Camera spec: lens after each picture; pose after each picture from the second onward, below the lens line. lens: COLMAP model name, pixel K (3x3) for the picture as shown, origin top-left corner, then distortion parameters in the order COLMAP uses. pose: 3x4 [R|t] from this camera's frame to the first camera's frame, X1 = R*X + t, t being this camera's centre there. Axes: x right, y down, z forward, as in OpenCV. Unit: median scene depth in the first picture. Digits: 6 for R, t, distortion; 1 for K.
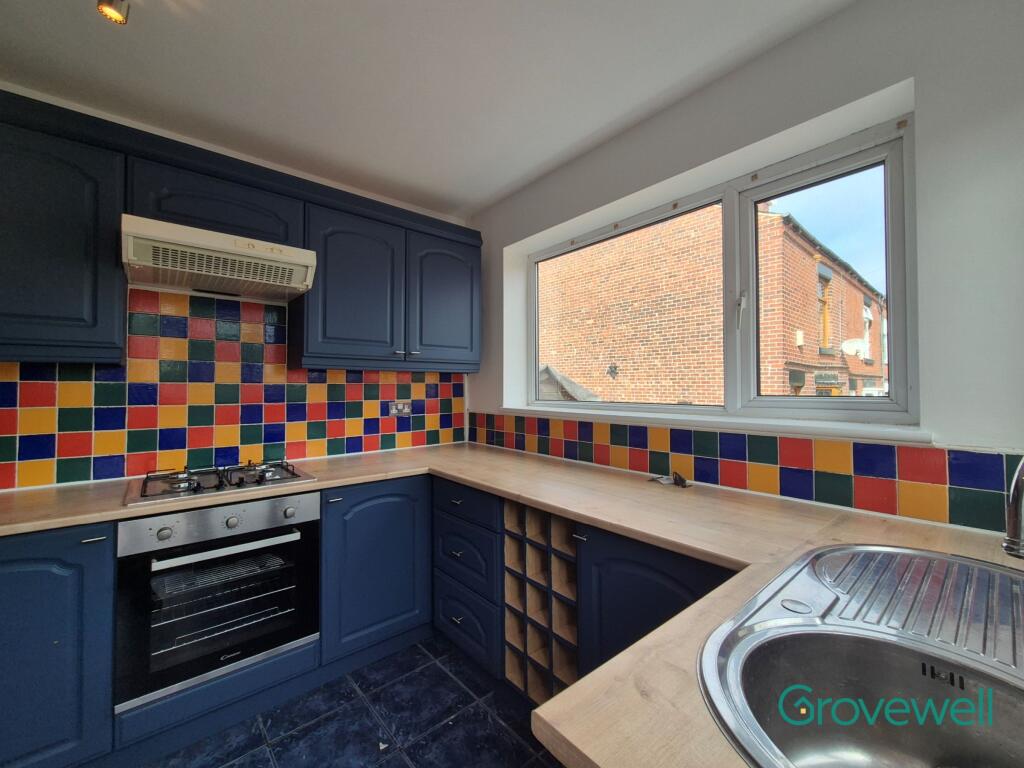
lens RADIAL K [[419.5, 0, 523.9], [0, 419.5, 378.5], [0, 0, 1]] dist [0.001825, 0.000114]
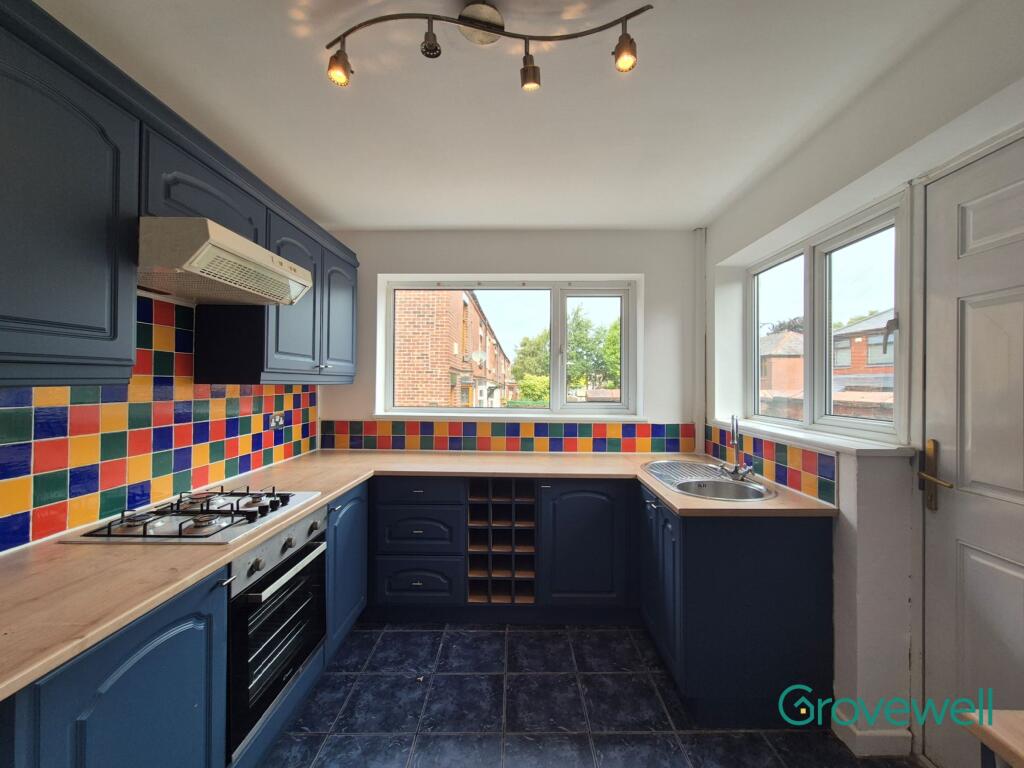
lens RADIAL K [[421.9, 0, 519.3], [0, 421.9, 379.9], [0, 0, 1]] dist [0.001138, 0.000162]
pose [[0.658774, 0.012627, 0.752235, -0.820885], [-0.026723, 0.999621, 0.006623, -0.053419], [-0.751866, -0.024466, 0.658862, -0.055055]]
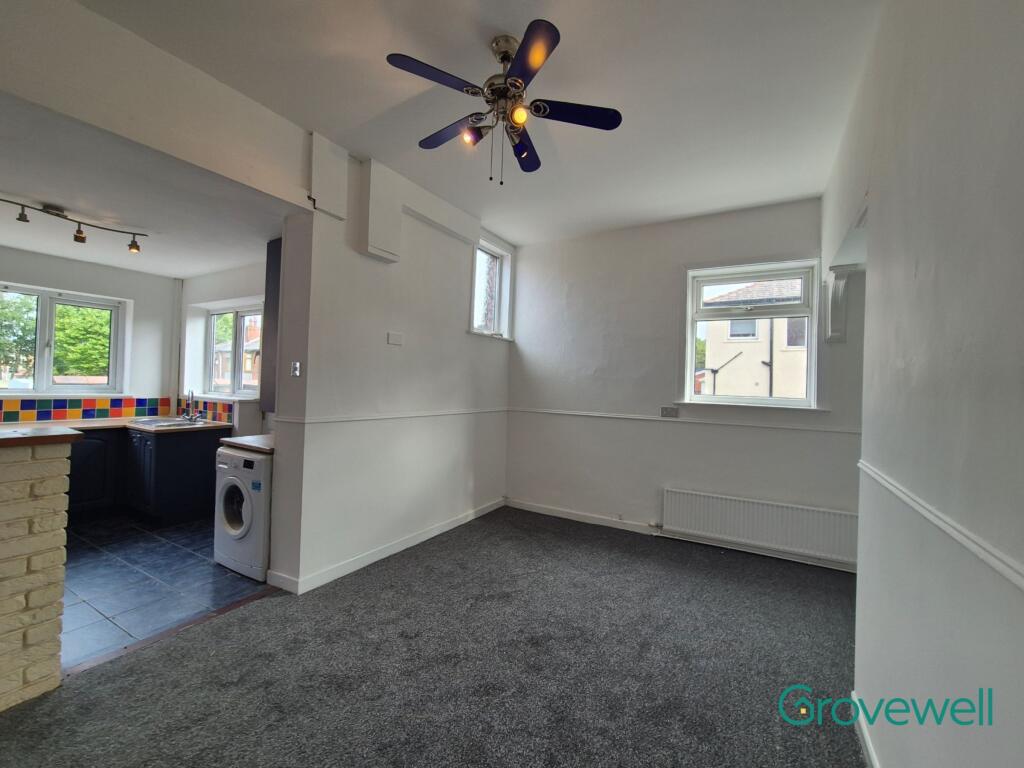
lens RADIAL K [[421.9, 0, 519.3], [0, 421.9, 379.9], [0, 0, 1]] dist [0.001138, 0.000162]
pose [[-0.330439, 0.002652, 0.943824, -2.200494], [-0.052997, 0.998366, -0.021360, -0.063060], [-0.942338, -0.057078, -0.329759, -0.610156]]
